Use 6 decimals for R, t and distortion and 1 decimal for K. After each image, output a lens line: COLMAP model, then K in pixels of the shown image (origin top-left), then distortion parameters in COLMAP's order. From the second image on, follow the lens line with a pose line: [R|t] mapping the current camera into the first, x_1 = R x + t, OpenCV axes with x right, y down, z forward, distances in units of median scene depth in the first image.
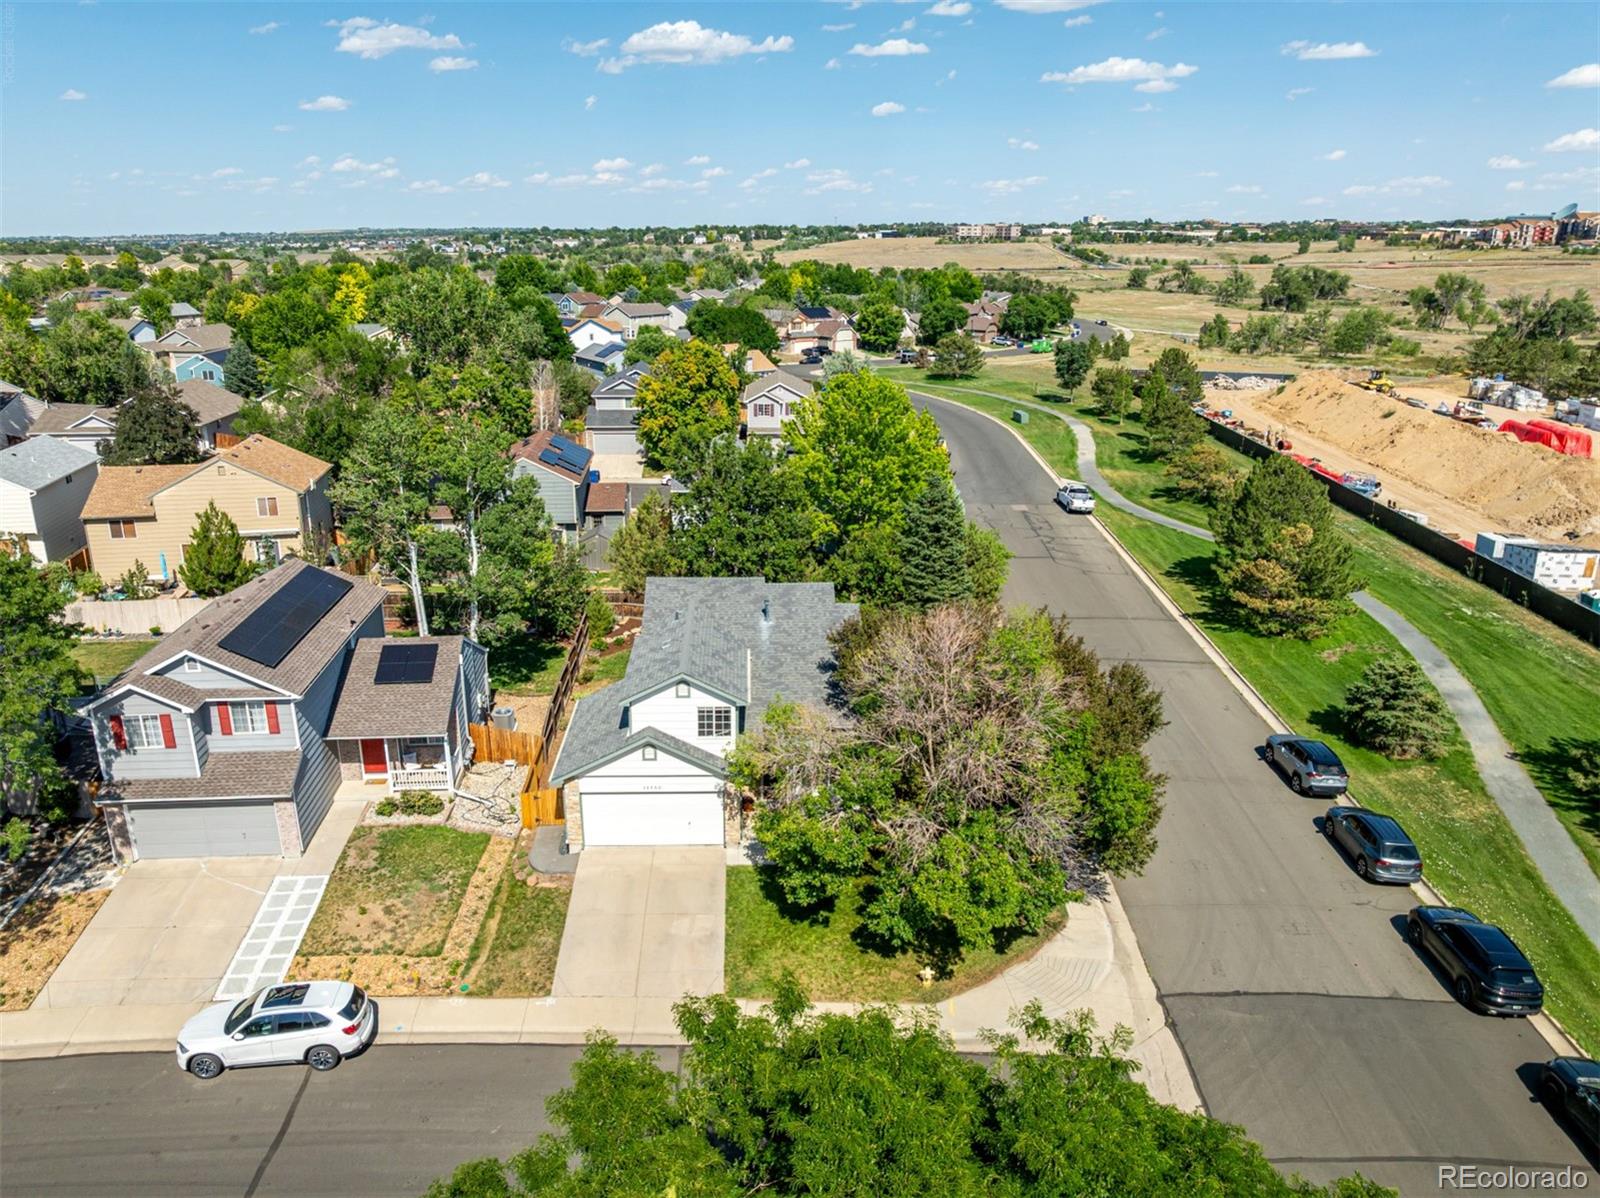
lens RADIAL K [[1122.9, 0, 800.7], [0, 1122.9, 601.4], [0, 0, 1]] dist [-0.051789, 0.022711]
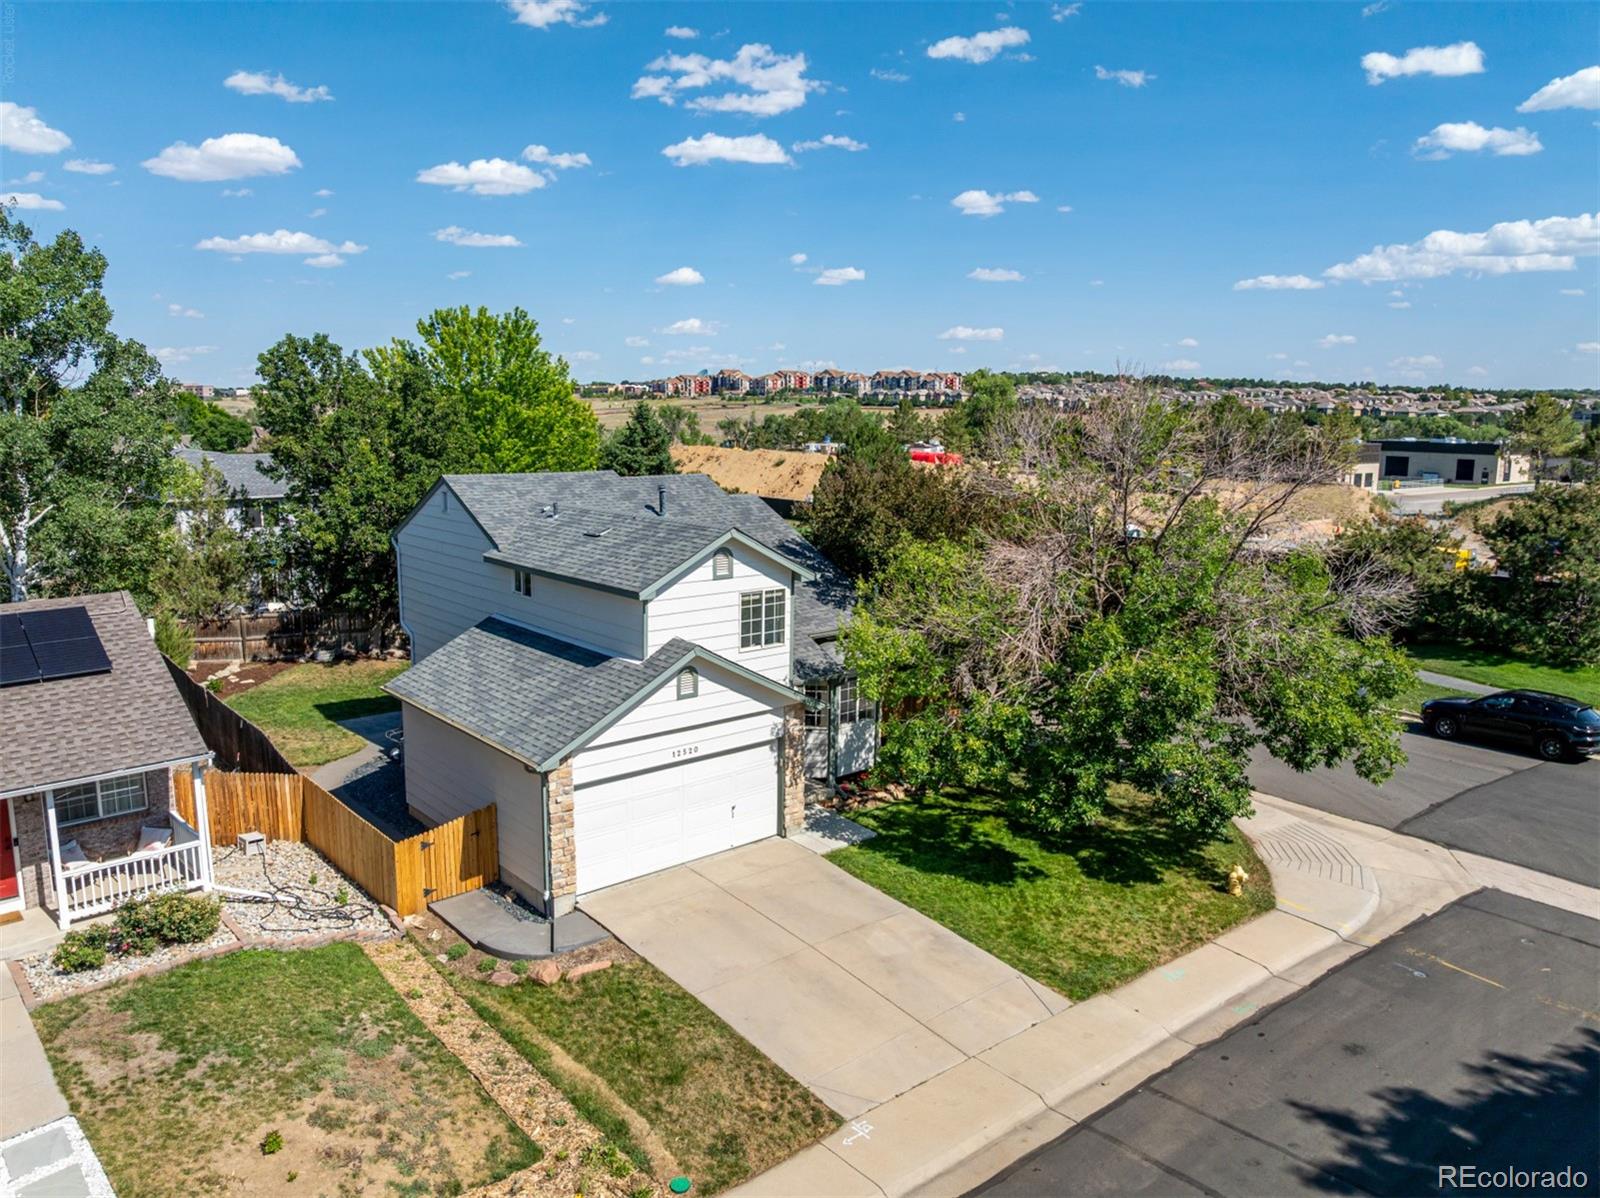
lens RADIAL K [[1122.9, 0, 795.6], [0, 1122.9, 602.1], [0, 0, 1]] dist [-0.051789, 0.022711]
pose [[0.781176, -0.107003, 0.615073, -0.233649], [0.193364, 0.978225, -0.075403, 0.080183], [-0.593612, 0.177836, 0.784856, 0.282886]]
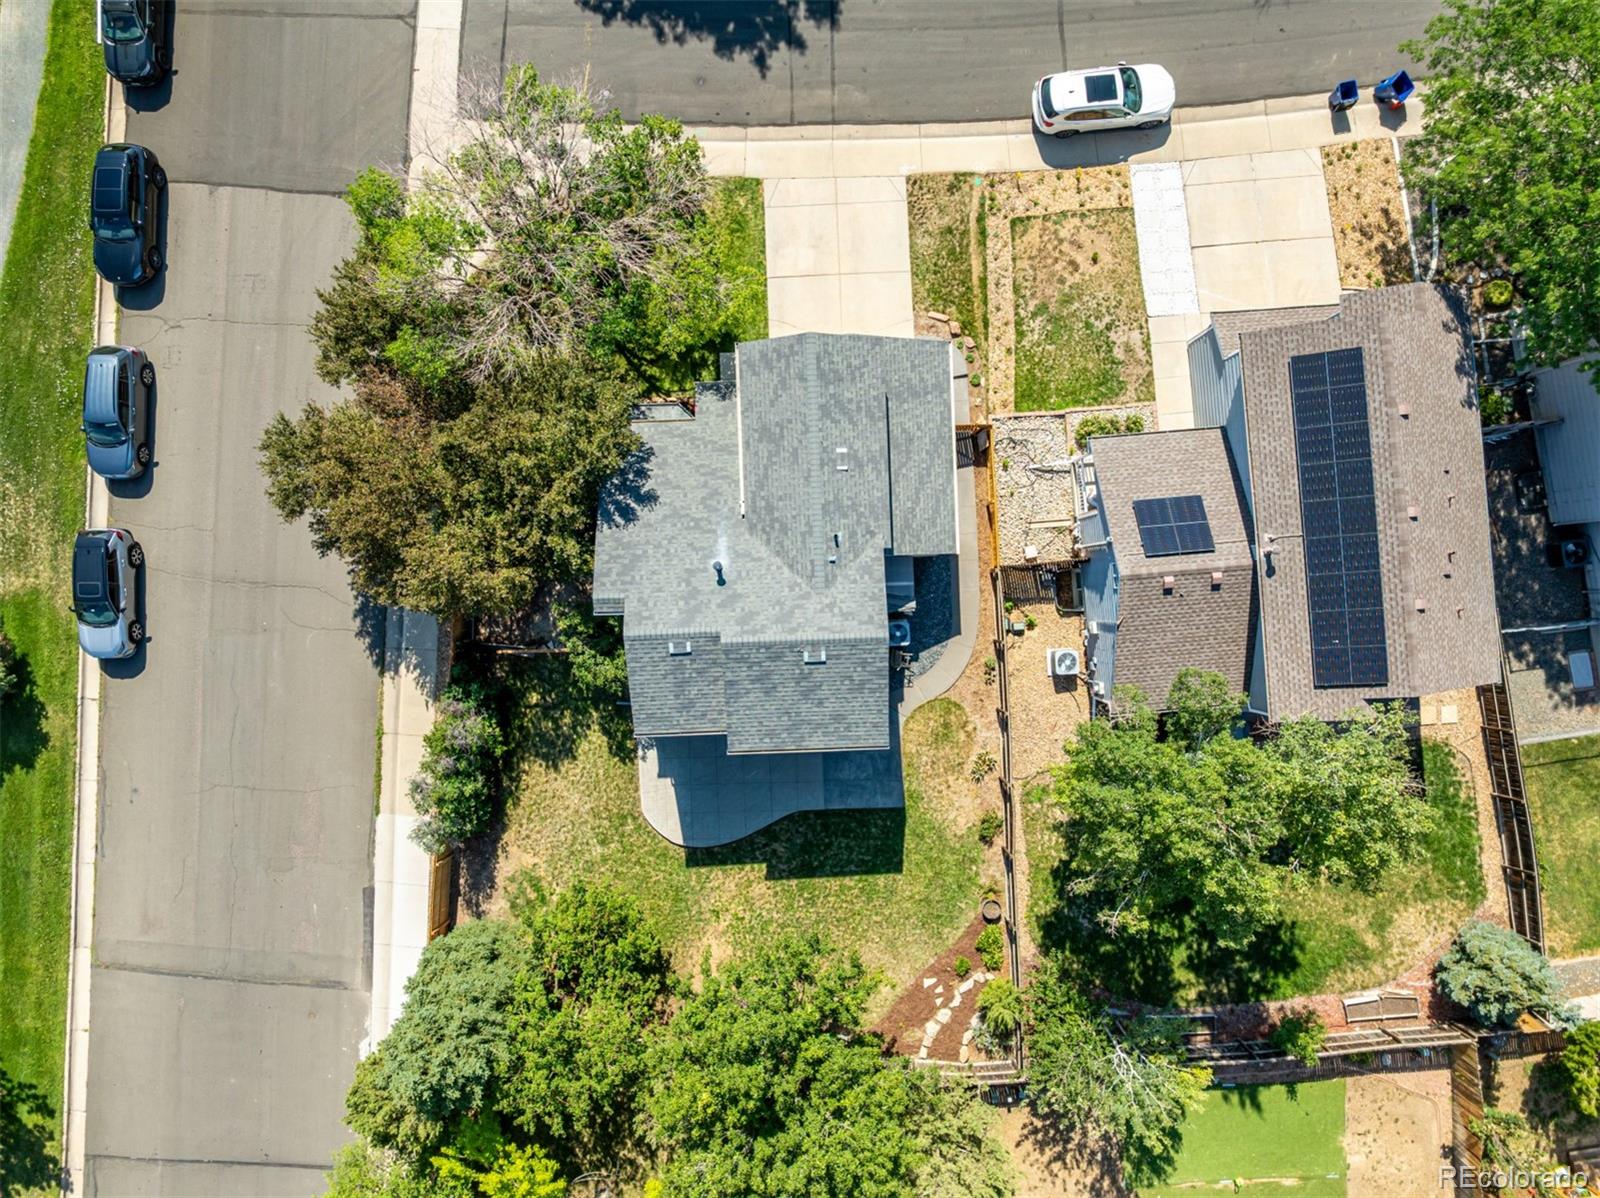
lens RADIAL K [[1122.9, 0, 795.6], [0, 1122.9, 591.4], [0, 0, 1]] dist [-0.051789, 0.022711]
pose [[-0.999939, -0.010613, 0.003061, -0.052500], [0.006254, -0.315649, 0.948855, -0.438610], [-0.009104, 0.948817, 0.315696, 0.485381]]
